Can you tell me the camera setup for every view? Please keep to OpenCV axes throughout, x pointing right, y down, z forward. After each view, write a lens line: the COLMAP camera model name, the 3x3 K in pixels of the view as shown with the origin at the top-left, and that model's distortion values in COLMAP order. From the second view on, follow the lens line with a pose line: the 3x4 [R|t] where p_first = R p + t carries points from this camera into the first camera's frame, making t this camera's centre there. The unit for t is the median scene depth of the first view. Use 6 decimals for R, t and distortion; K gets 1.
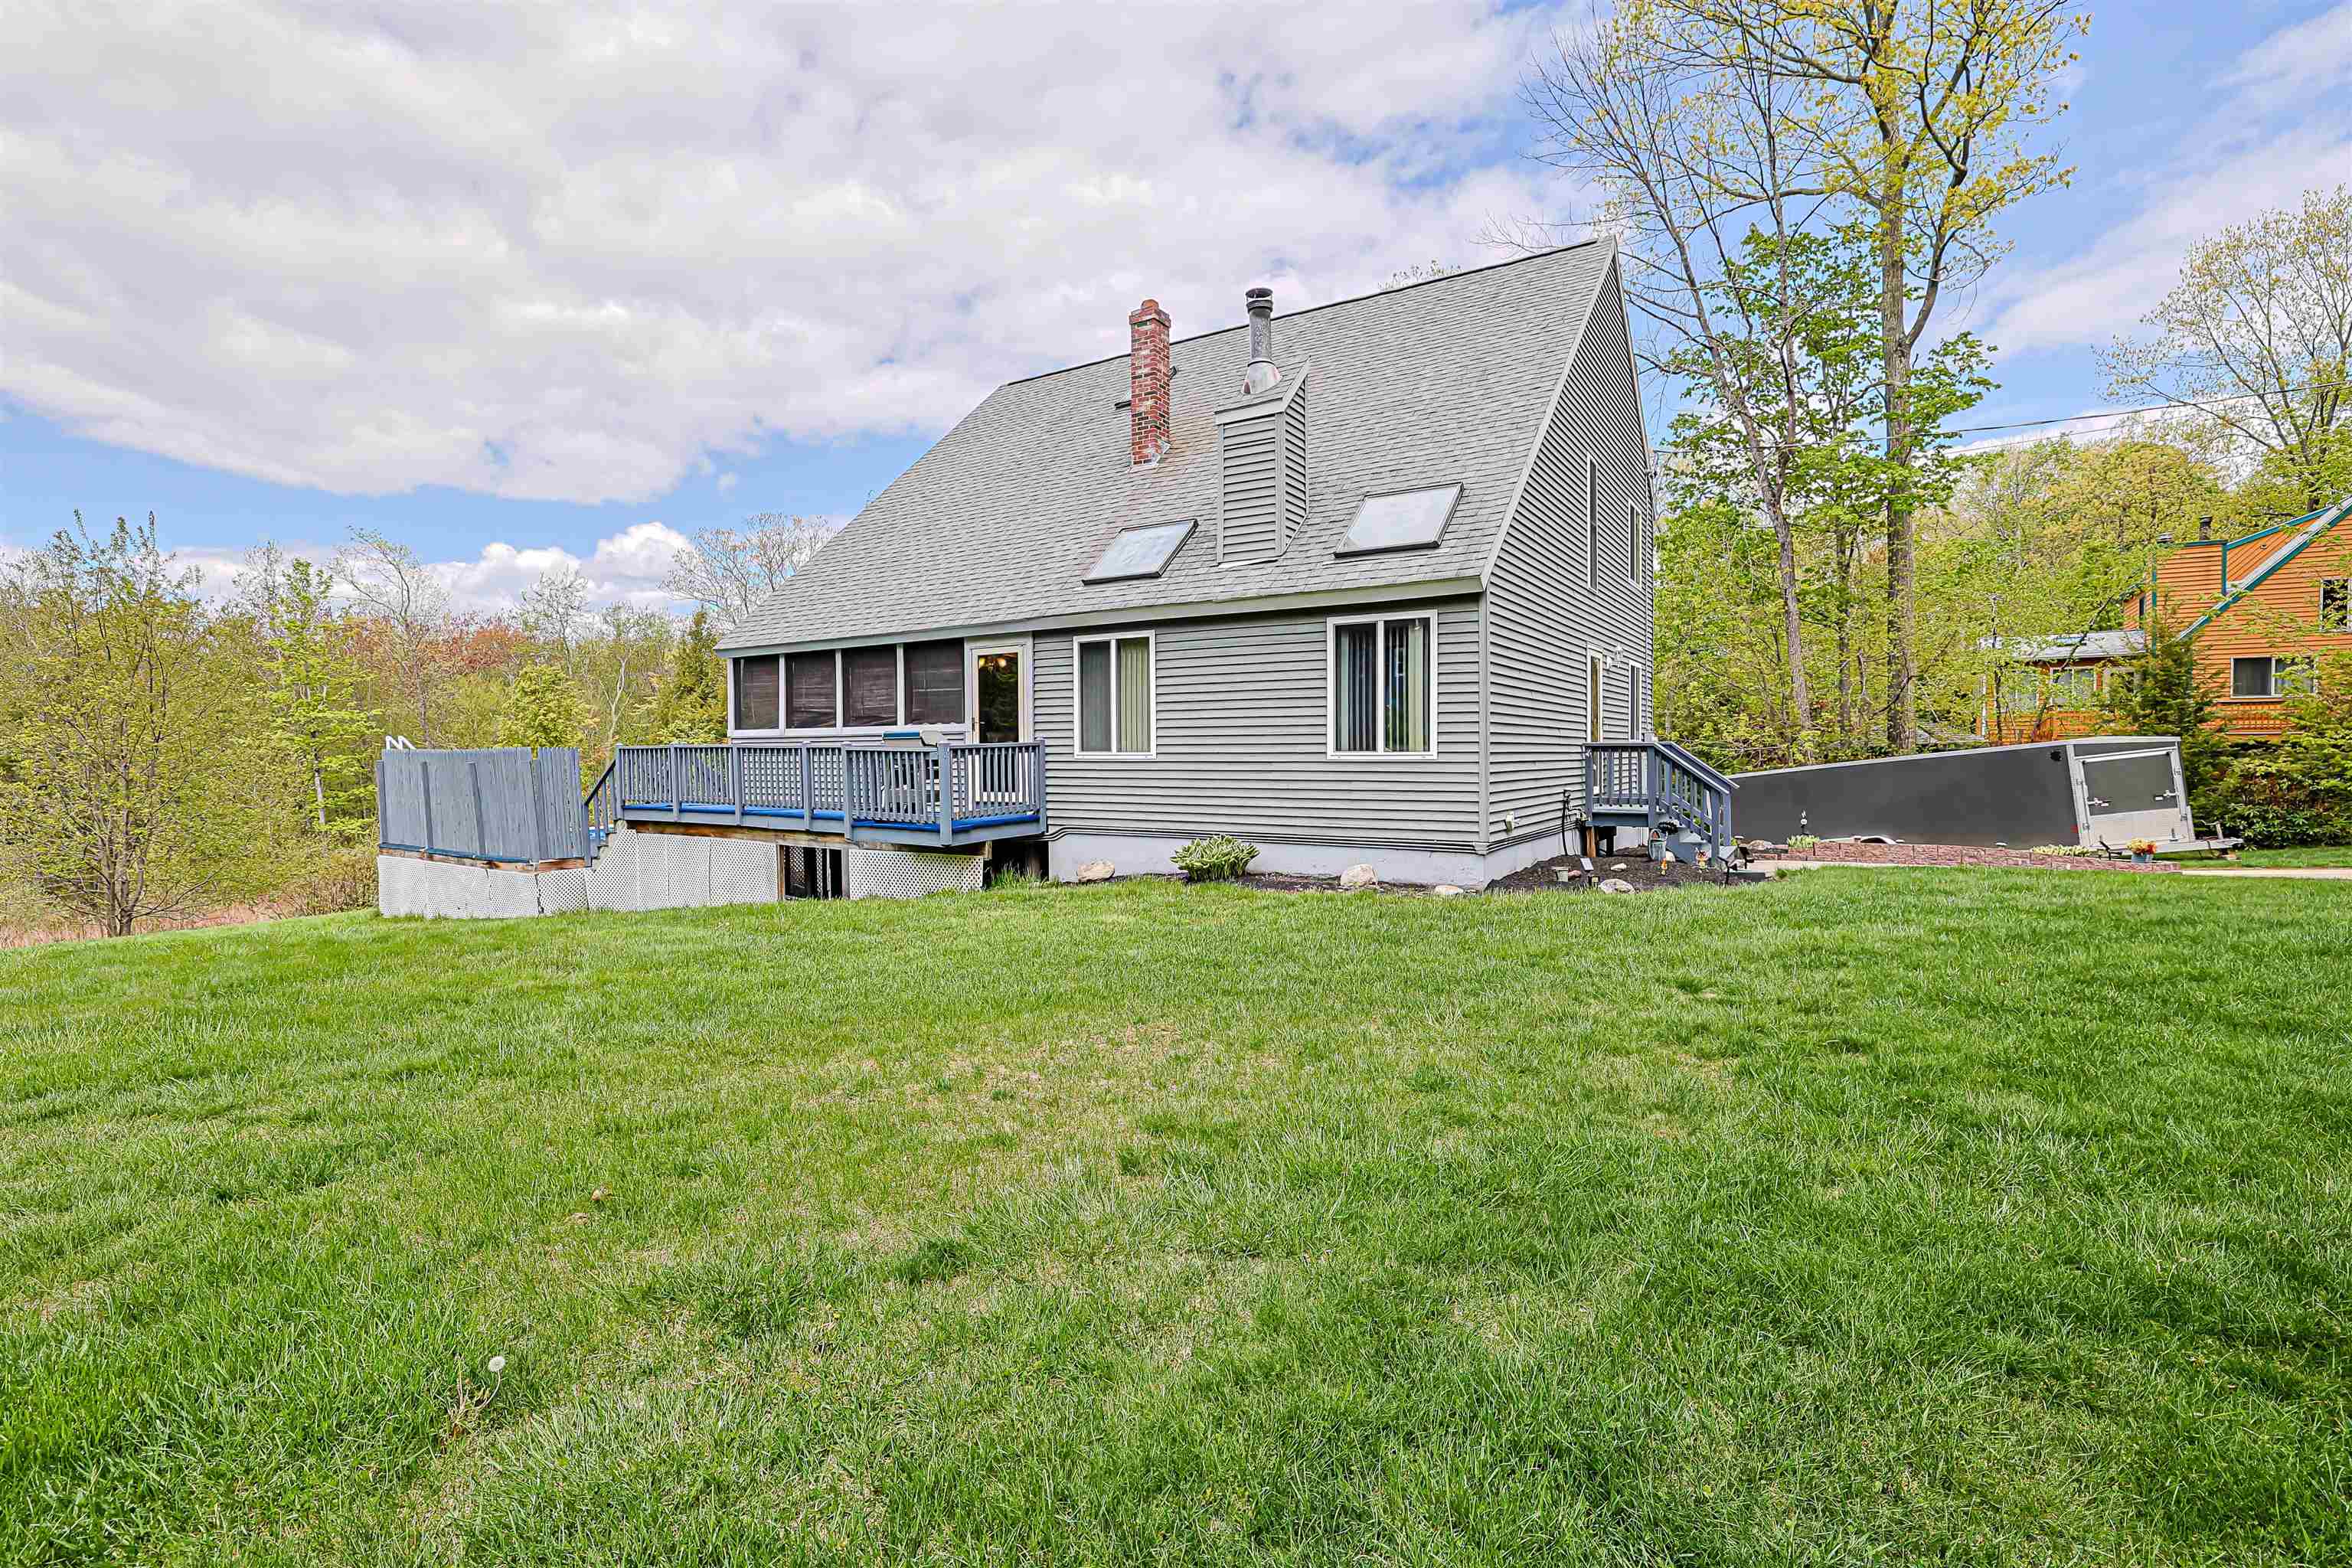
lens RADIAL K [[1069.6, 0, 1166.1], [0, 1069.6, 781.7], [0, 0, 1]] dist [-0.025420, 0.000645]
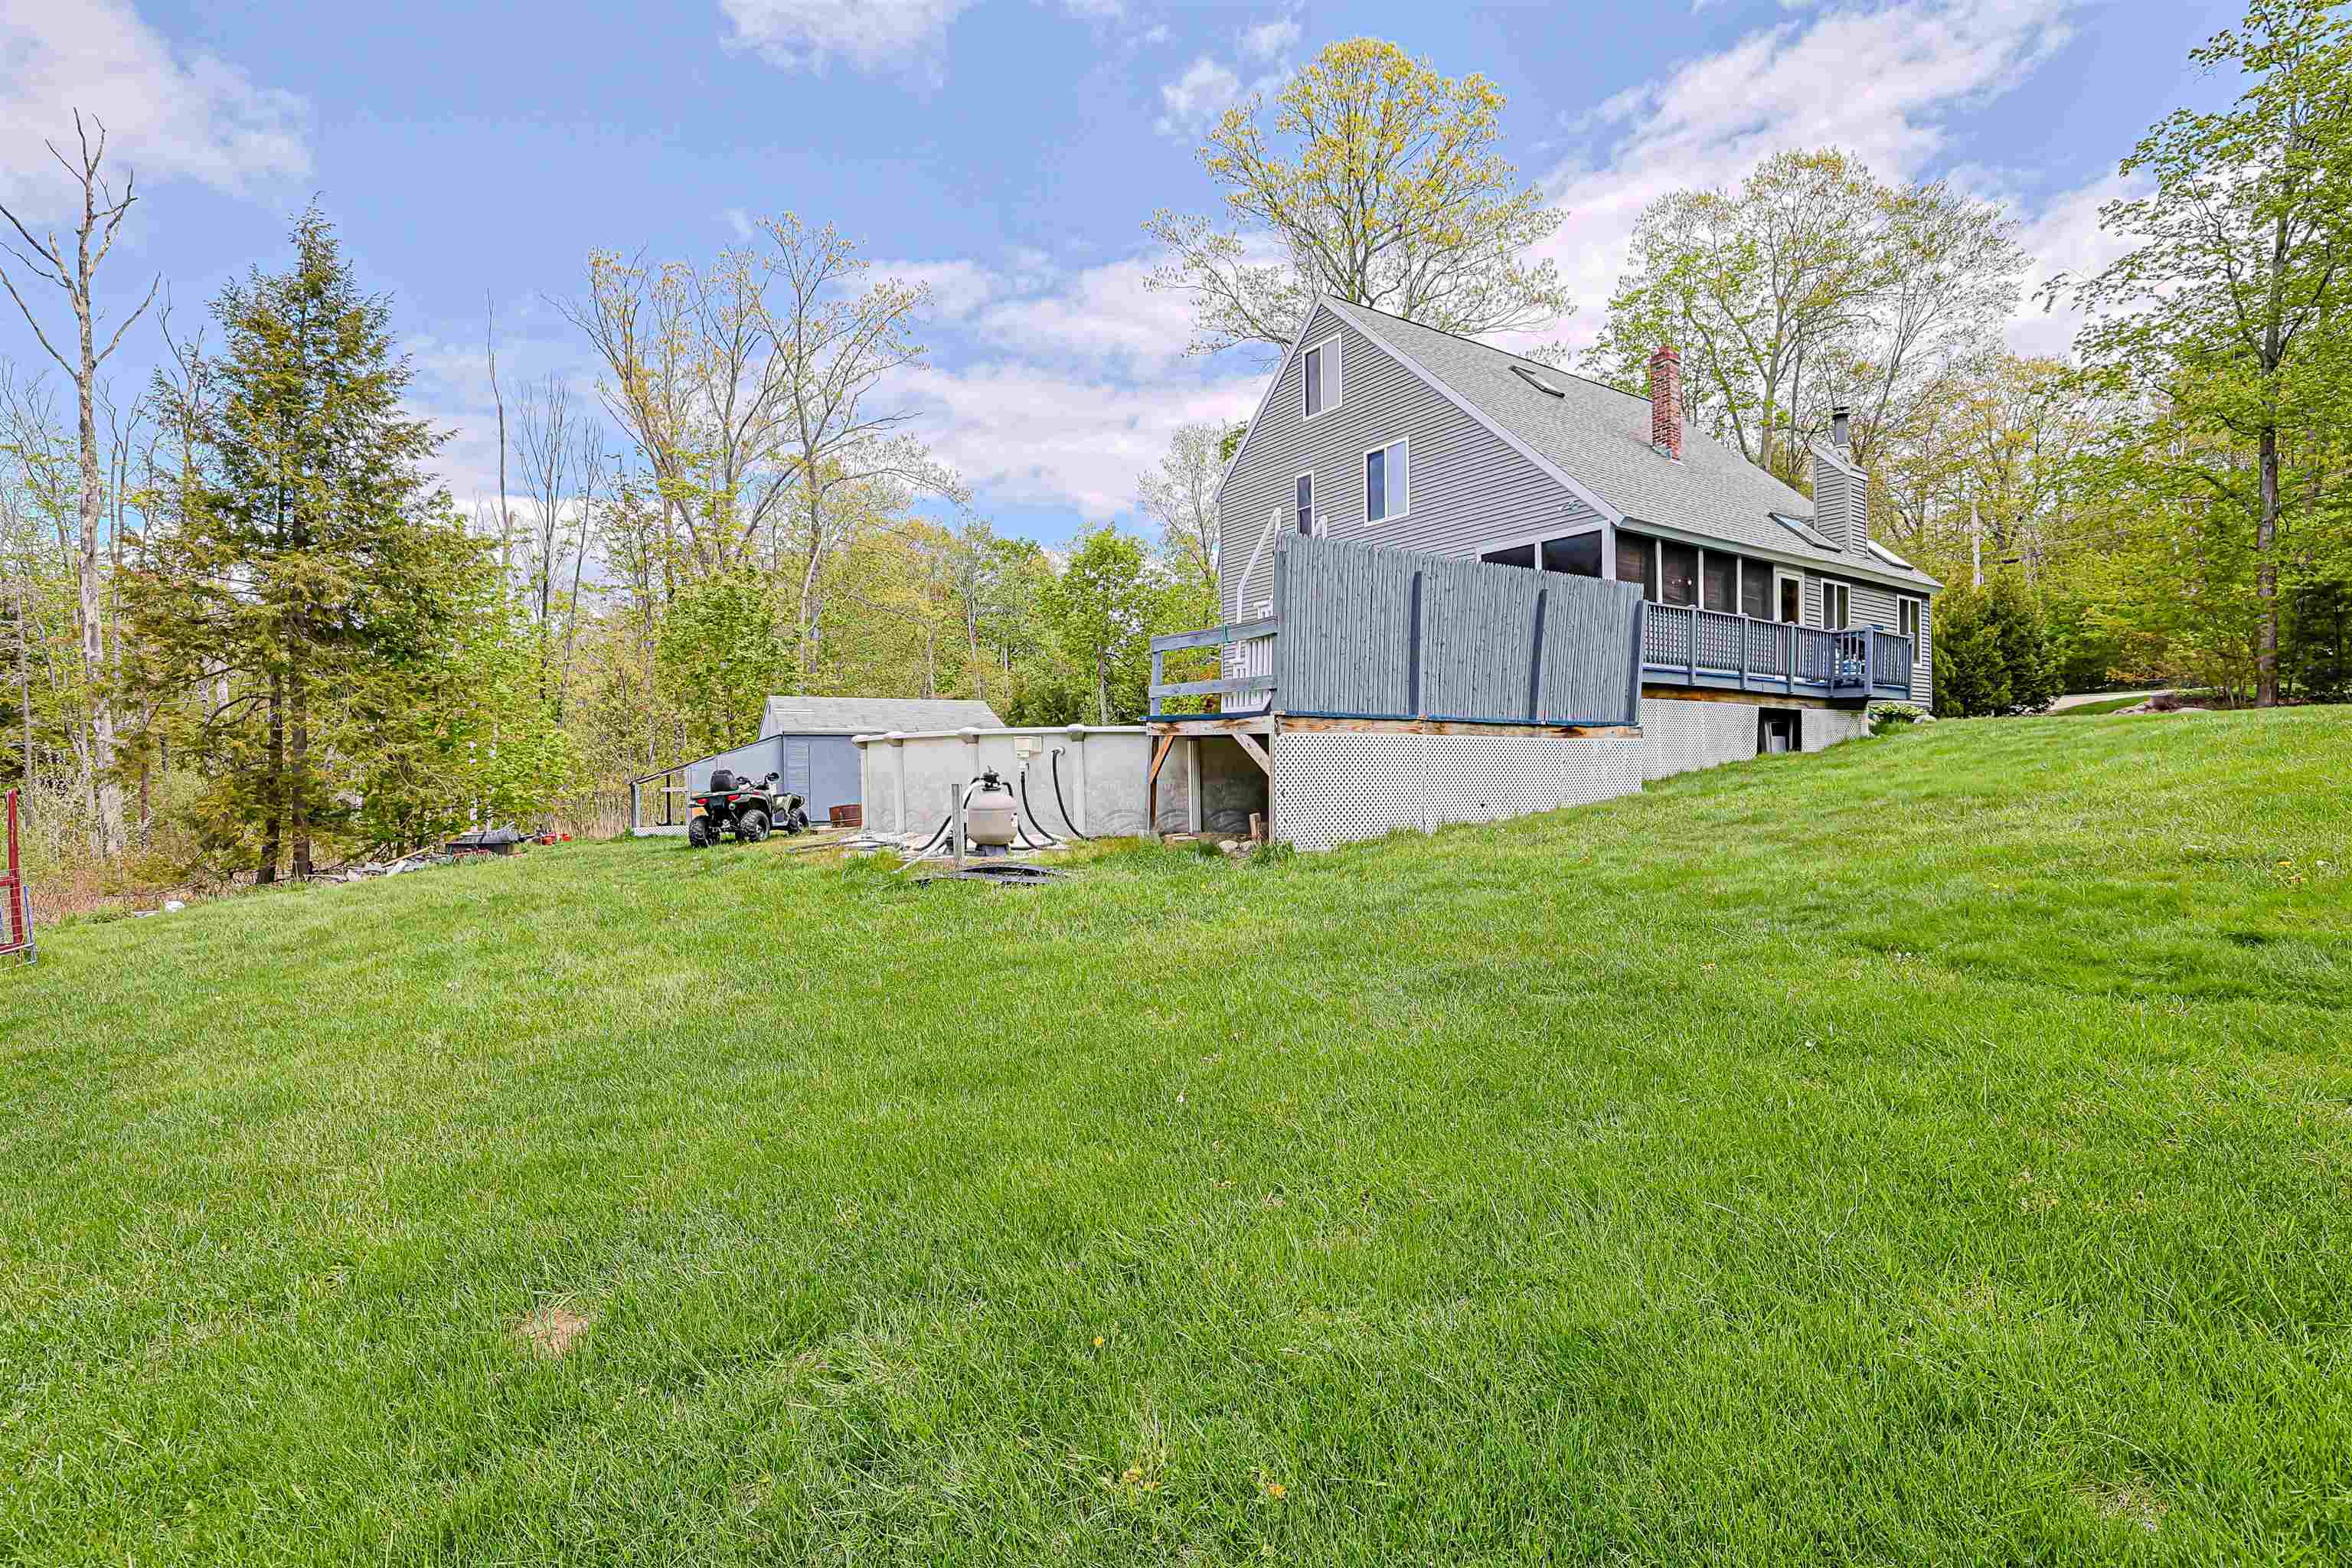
lens RADIAL K [[1069.6, 0, 1168.0], [0, 1069.6, 771.4], [0, 0, 1]] dist [-0.025420, 0.000645]
pose [[0.393690, 0.009906, 0.919190, -1.761944], [0.041356, 0.998739, -0.028476, 0.142823], [-0.918313, 0.049225, 0.392784, 1.197169]]
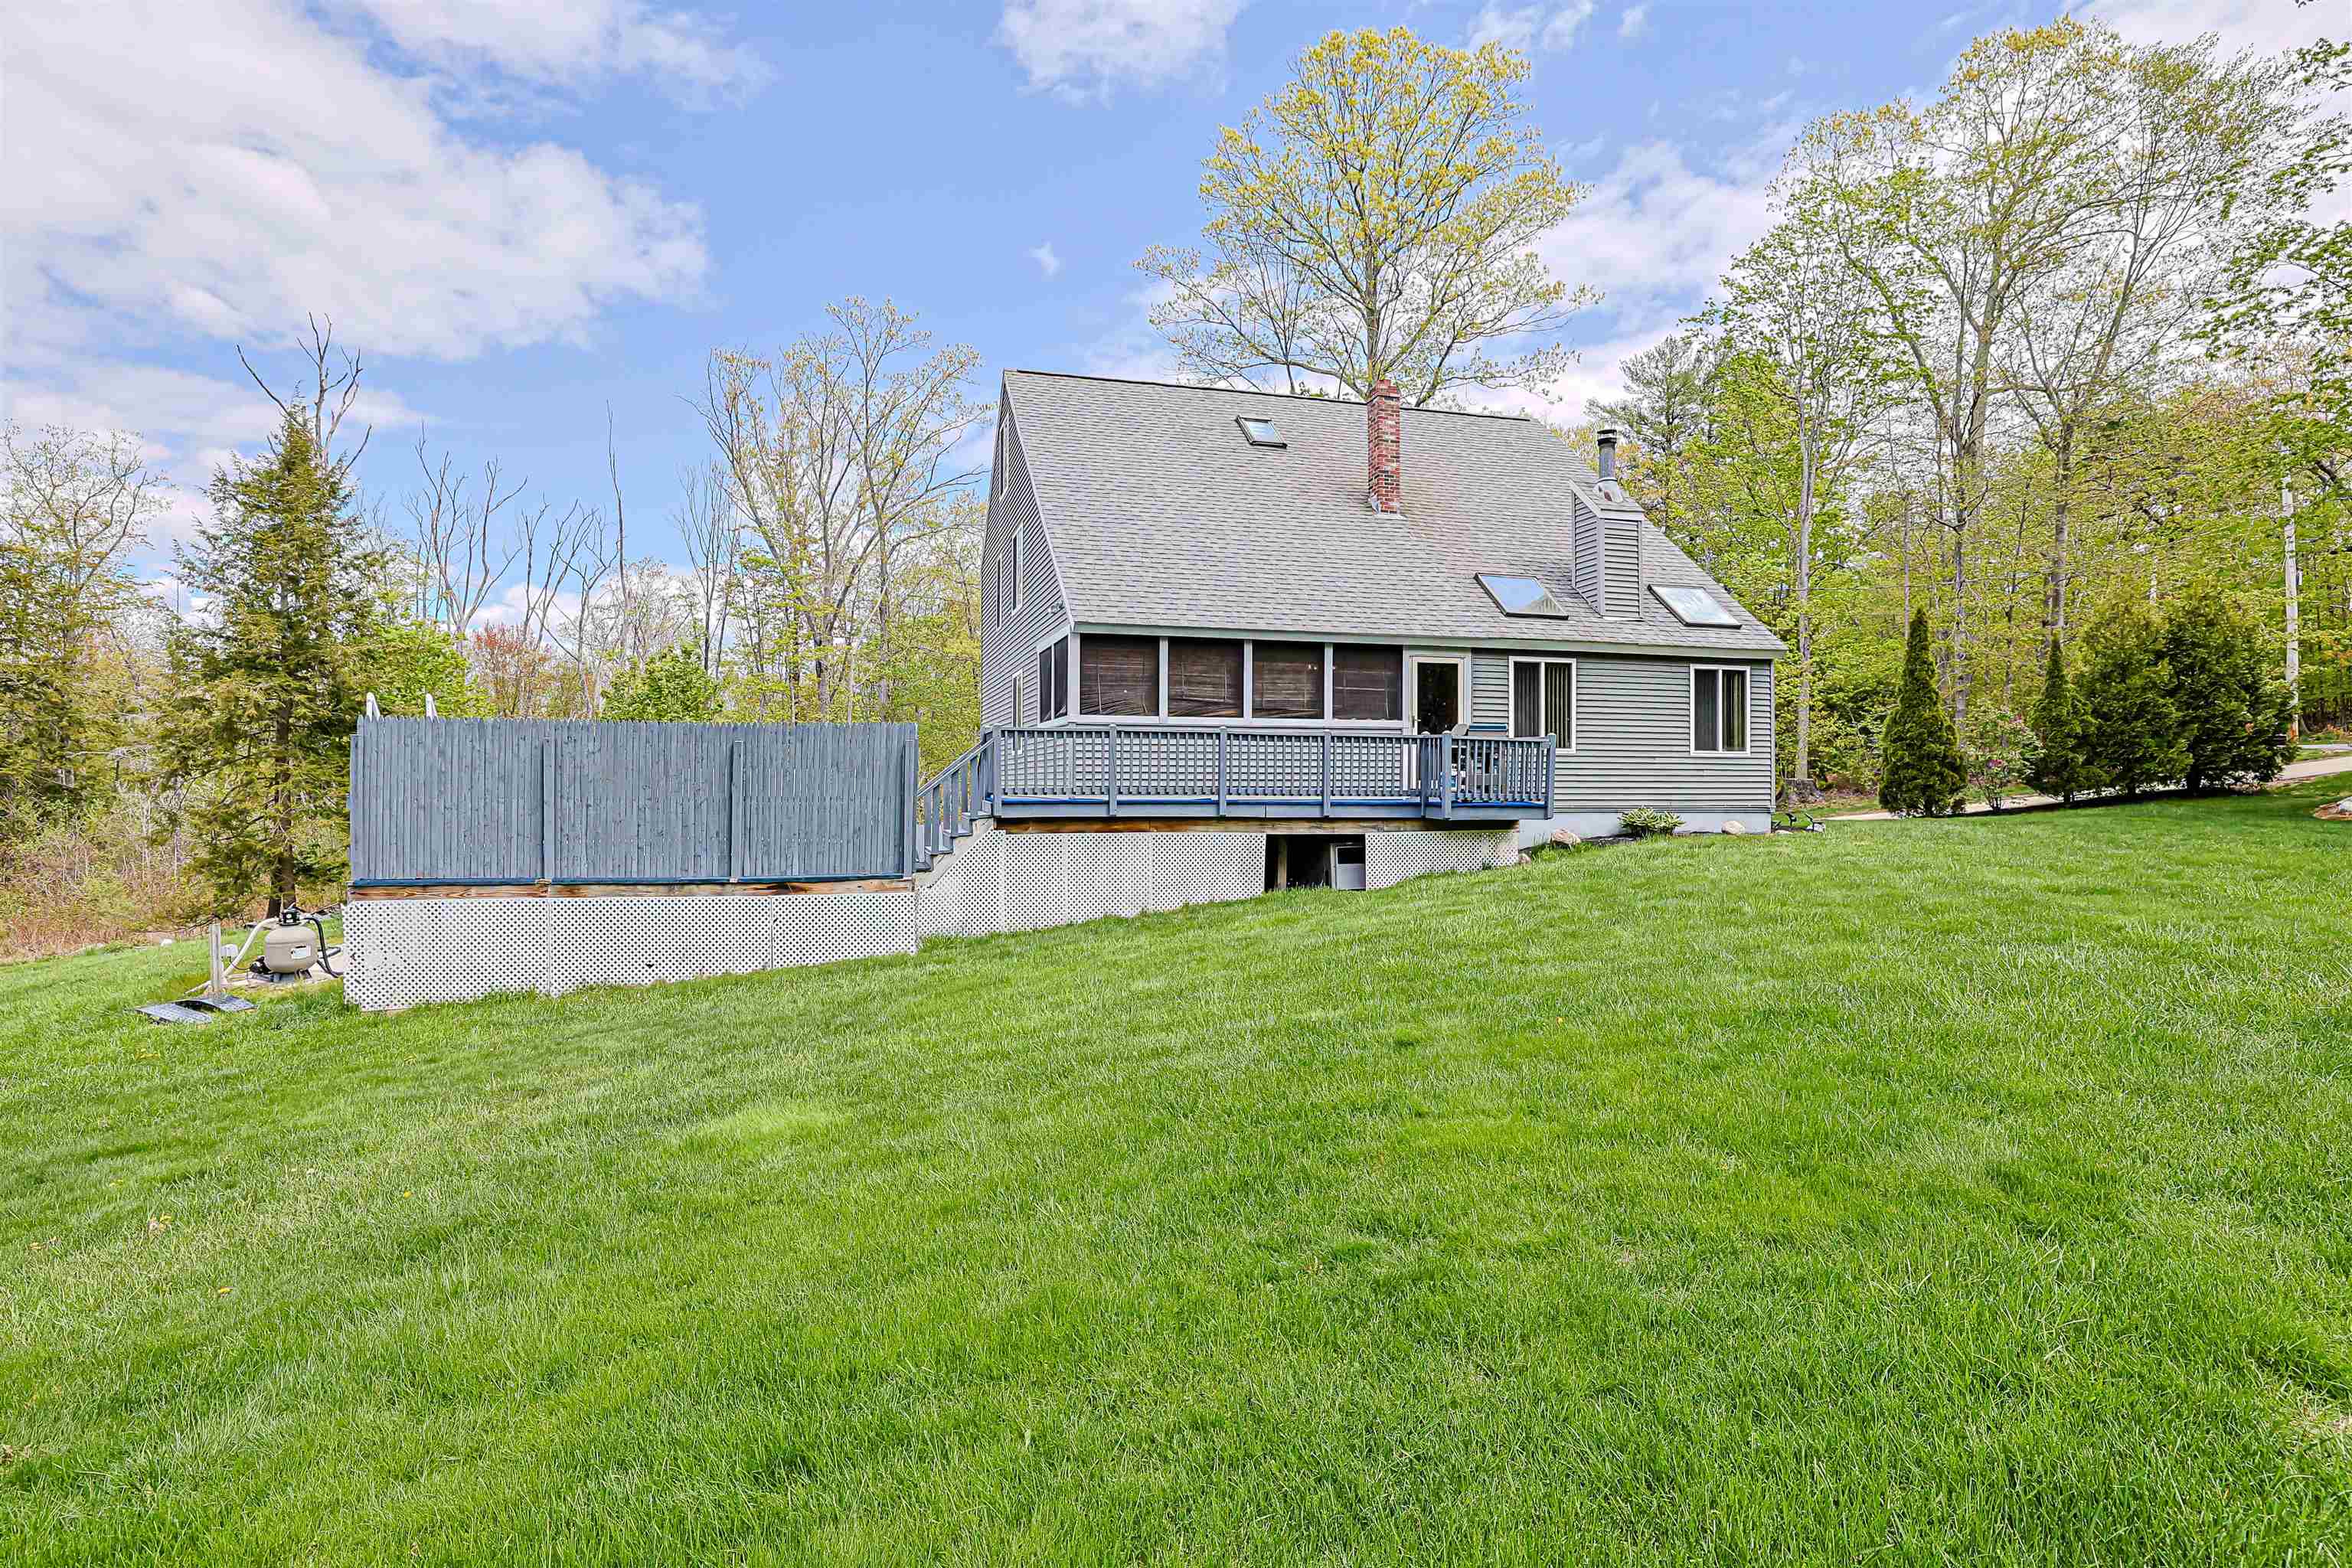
lens RADIAL K [[1069.6, 0, 1163.9], [0, 1069.6, 806.7], [0, 0, 1]] dist [-0.025420, 0.000645]
pose [[0.684808, -0.009884, 0.728656, -1.201293], [0.014666, 0.999892, -0.000221, 0.034030], [-0.728576, 0.010838, 0.684879, 0.406535]]
